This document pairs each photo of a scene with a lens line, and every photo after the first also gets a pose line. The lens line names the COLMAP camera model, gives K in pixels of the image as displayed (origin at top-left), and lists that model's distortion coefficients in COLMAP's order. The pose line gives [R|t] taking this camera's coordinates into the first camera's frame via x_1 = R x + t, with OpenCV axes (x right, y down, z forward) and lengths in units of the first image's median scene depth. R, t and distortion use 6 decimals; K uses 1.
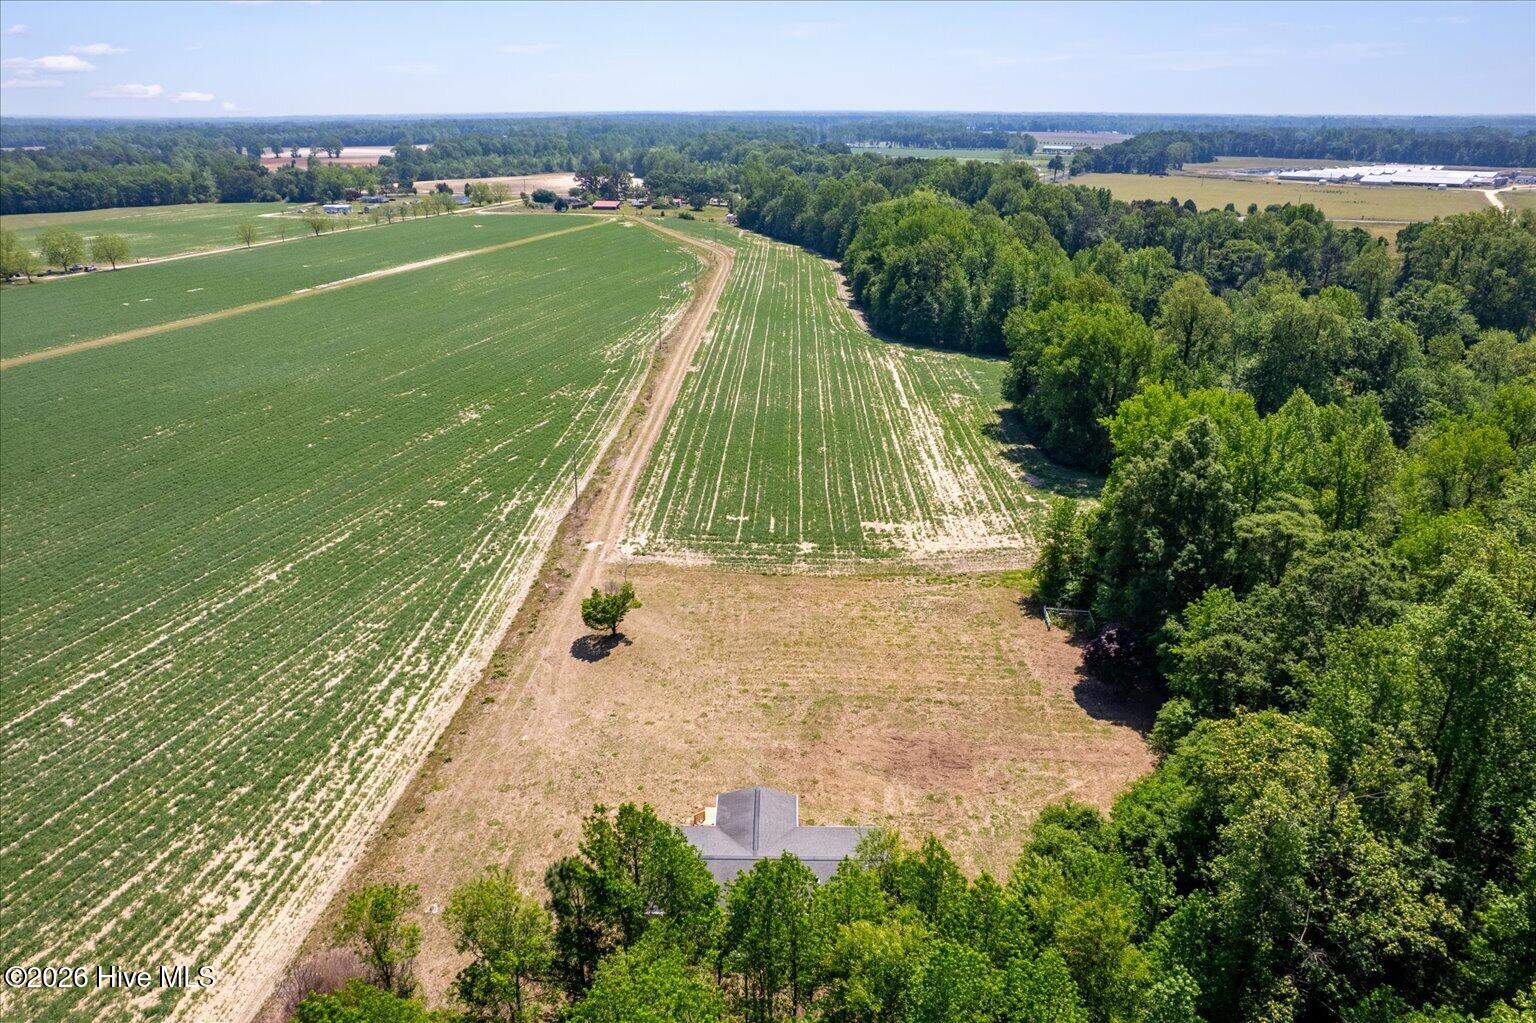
lens RADIAL K [[978.8, 0, 758.6], [0, 978.8, 510.8], [0, 0, 1]] dist [-0.064990, 0.051788]
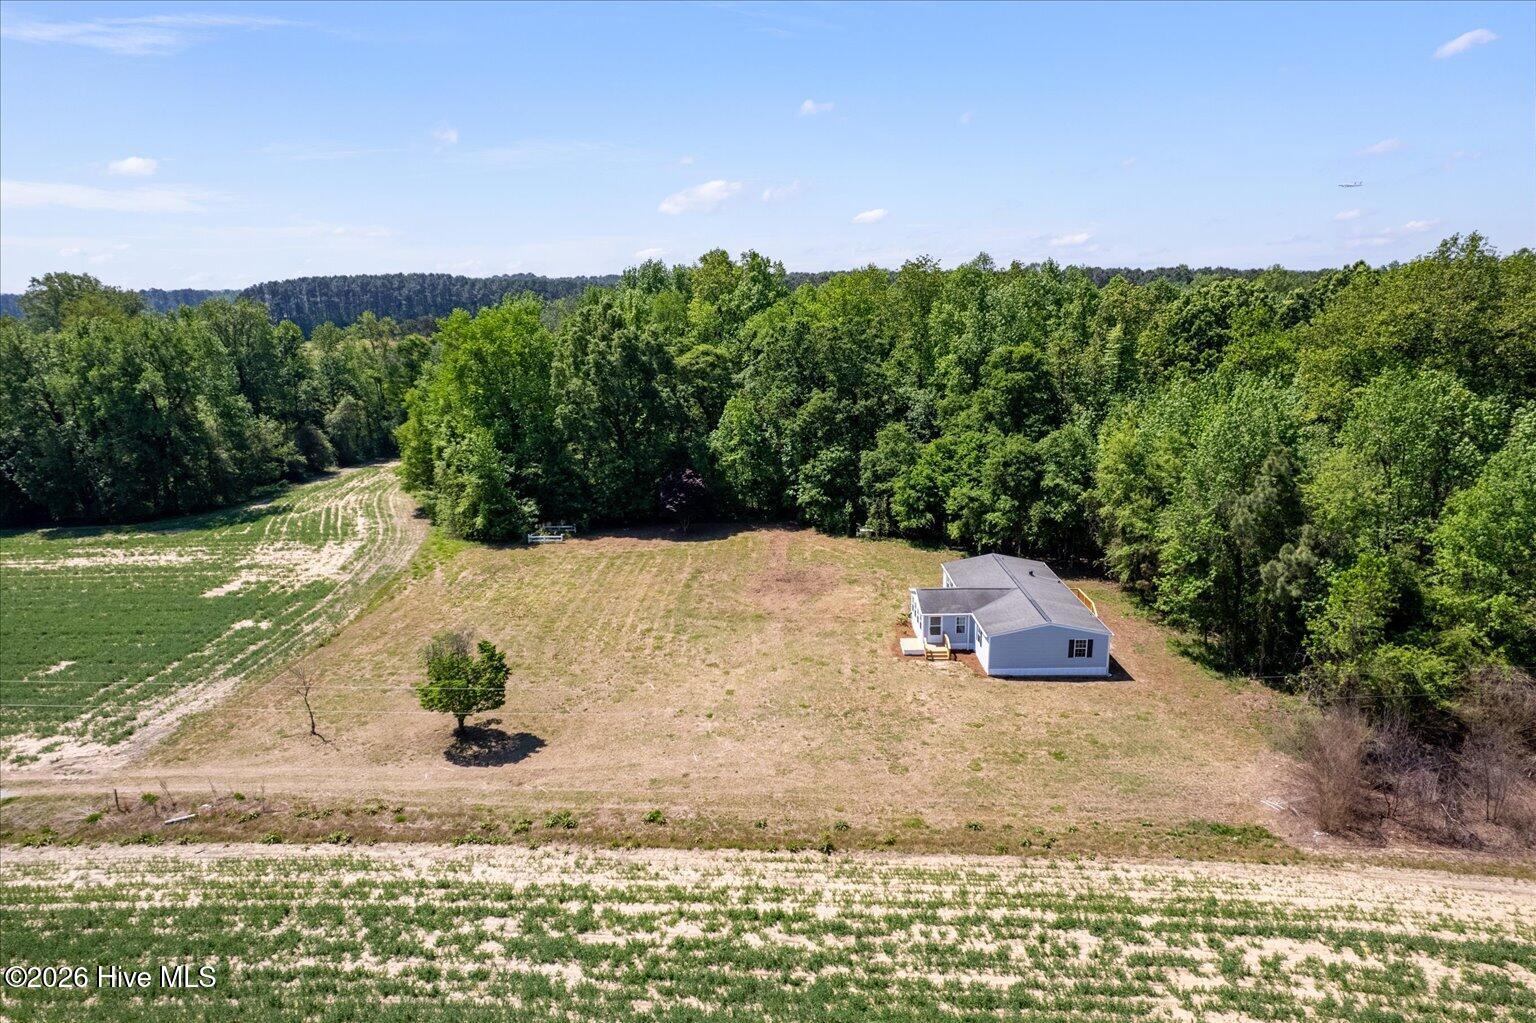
lens RADIAL K [[978.8, 0, 758.6], [0, 978.8, 510.8], [0, 0, 1]] dist [-0.064990, 0.051788]
pose [[-0.016143, -0.214494, 0.976592, -0.541567], [0.387001, 0.899251, 0.203904, -0.030091], [-0.921938, 0.381234, 0.068493, 0.603431]]
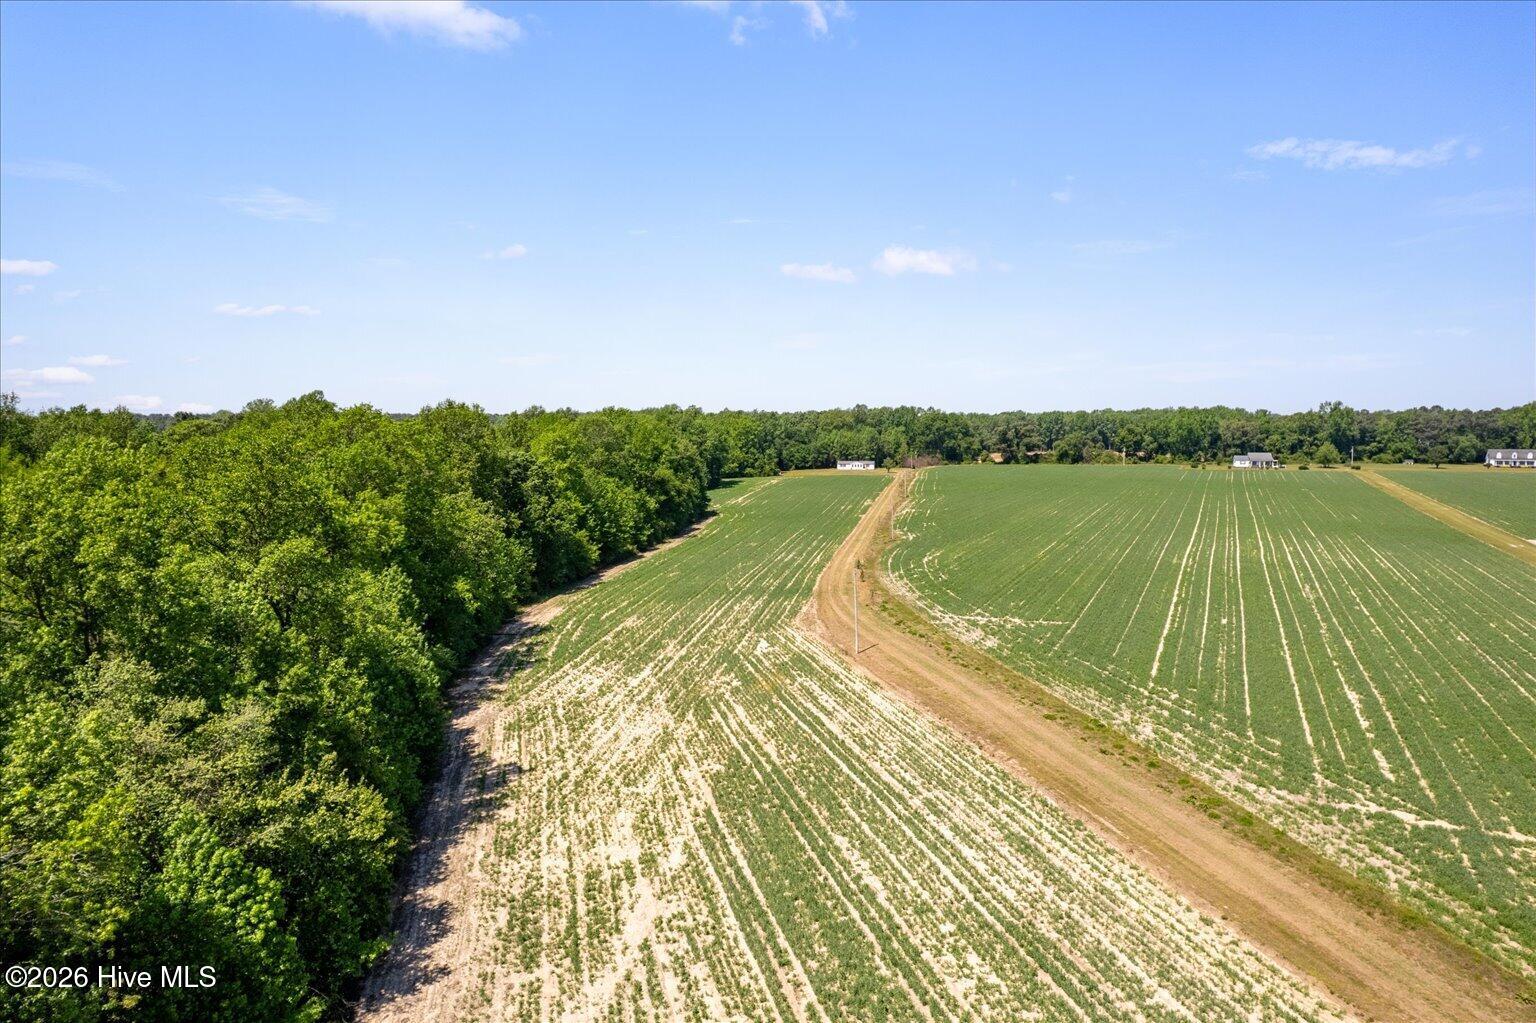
lens RADIAL K [[978.8, 0, 758.6], [0, 978.8, 510.8], [0, 0, 1]] dist [-0.064990, 0.051788]
pose [[-0.989138, -0.000880, 0.146984, -0.164038], [0.067387, 0.885987, 0.458787, -1.351029], [-0.130630, 0.463709, -0.876305, 3.852867]]
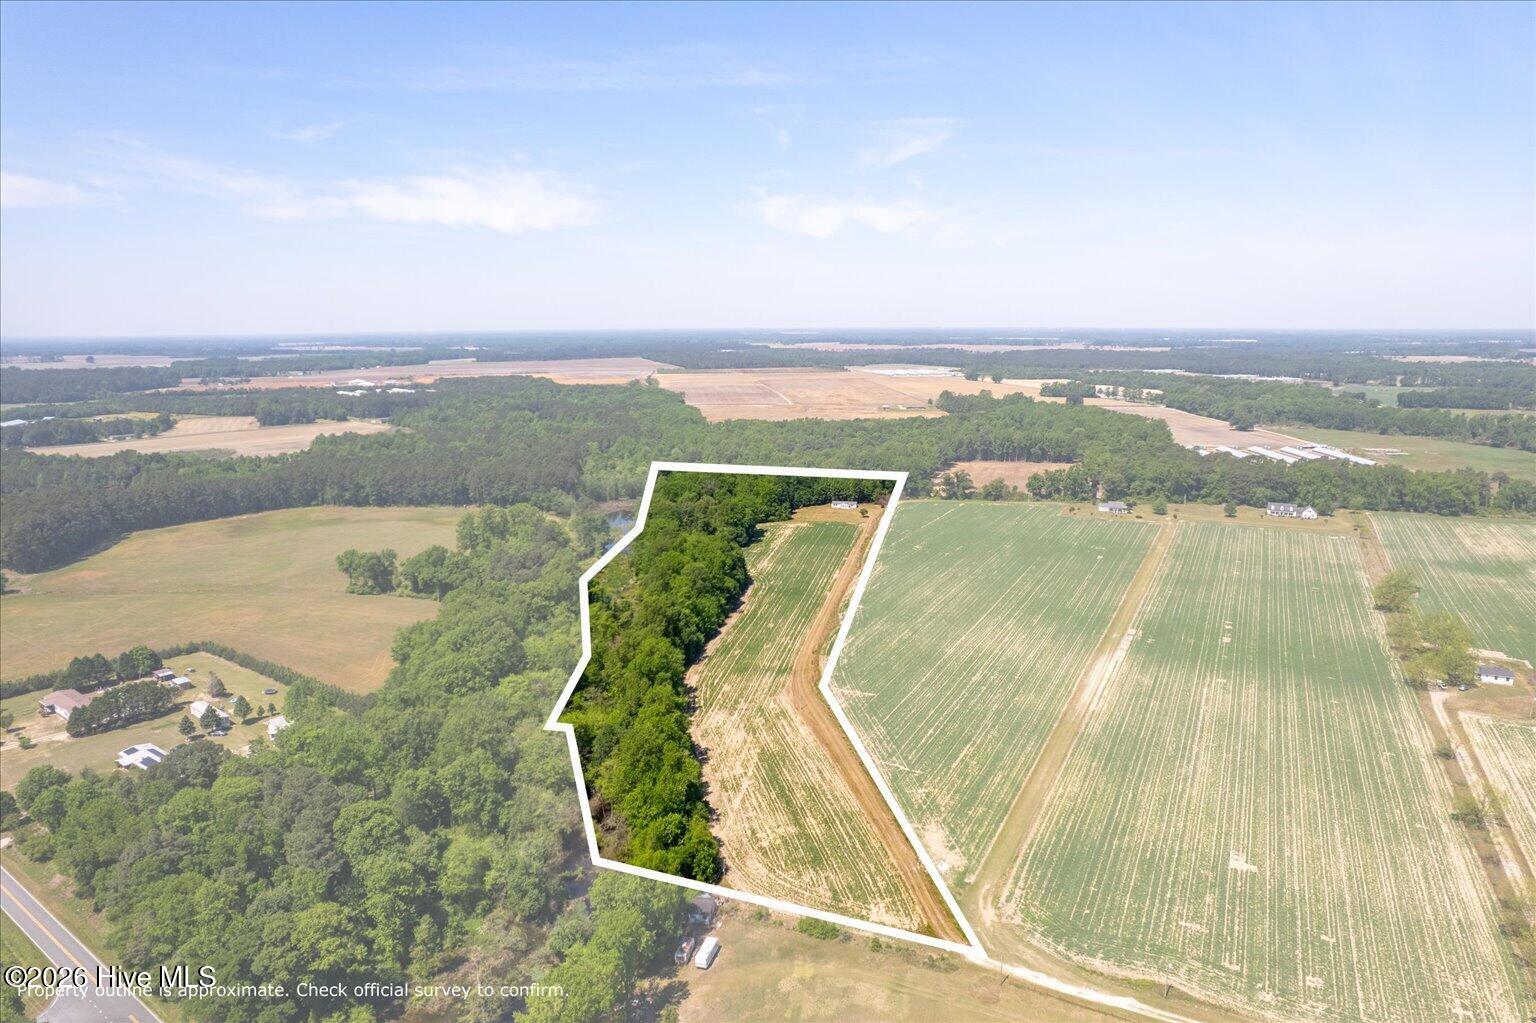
lens RADIAL K [[959.6, 0, 755.3], [0, 959.6, 509.7], [0, 0, 1]] dist [-0.042727, 0.000906]
pose [[-0.984028, -0.020493, 0.176832, -0.442293], [0.079156, 0.839375, 0.537758, -2.673816], [-0.159449, 0.543166, -0.824346, 5.003161]]
